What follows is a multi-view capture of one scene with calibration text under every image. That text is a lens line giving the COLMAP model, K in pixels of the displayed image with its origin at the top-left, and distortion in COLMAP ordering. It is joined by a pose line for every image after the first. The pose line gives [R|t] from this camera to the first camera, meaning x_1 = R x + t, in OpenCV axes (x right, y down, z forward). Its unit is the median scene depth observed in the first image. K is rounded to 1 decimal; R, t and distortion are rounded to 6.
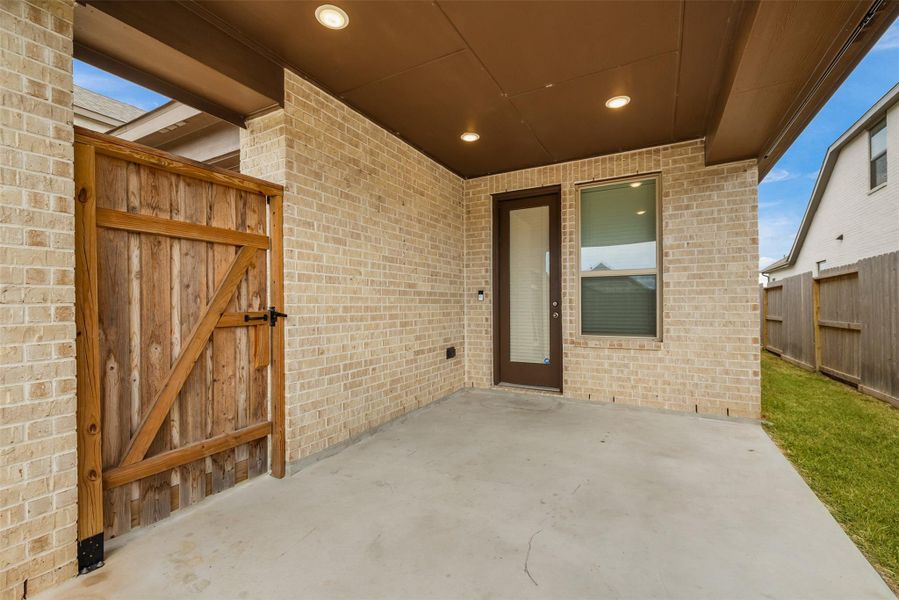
lens RADIAL K [[386.1, 0, 449.4], [0, 386.1, 303.9], [0, 0, 1]] dist [0.000319, 0.000064]
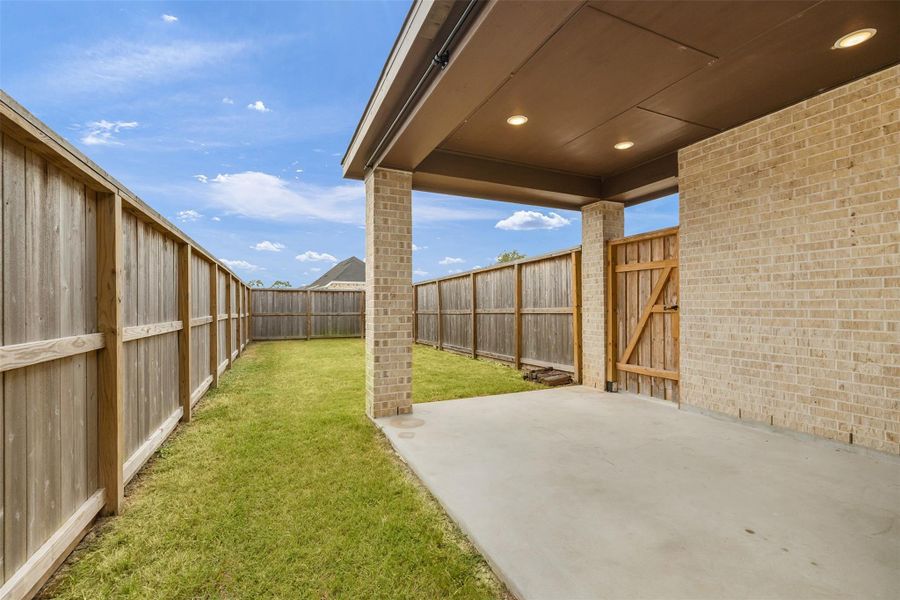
lens RADIAL K [[386.5, 0, 449.9], [0, 386.5, 303.9], [0, 0, 1]] dist [0.000319, 0.000064]
pose [[-0.609711, 0.008066, -0.792583, 1.165787], [0.009276, 0.999952, 0.003041, 0.001746], [0.792570, -0.005497, -0.609757, 1.018979]]
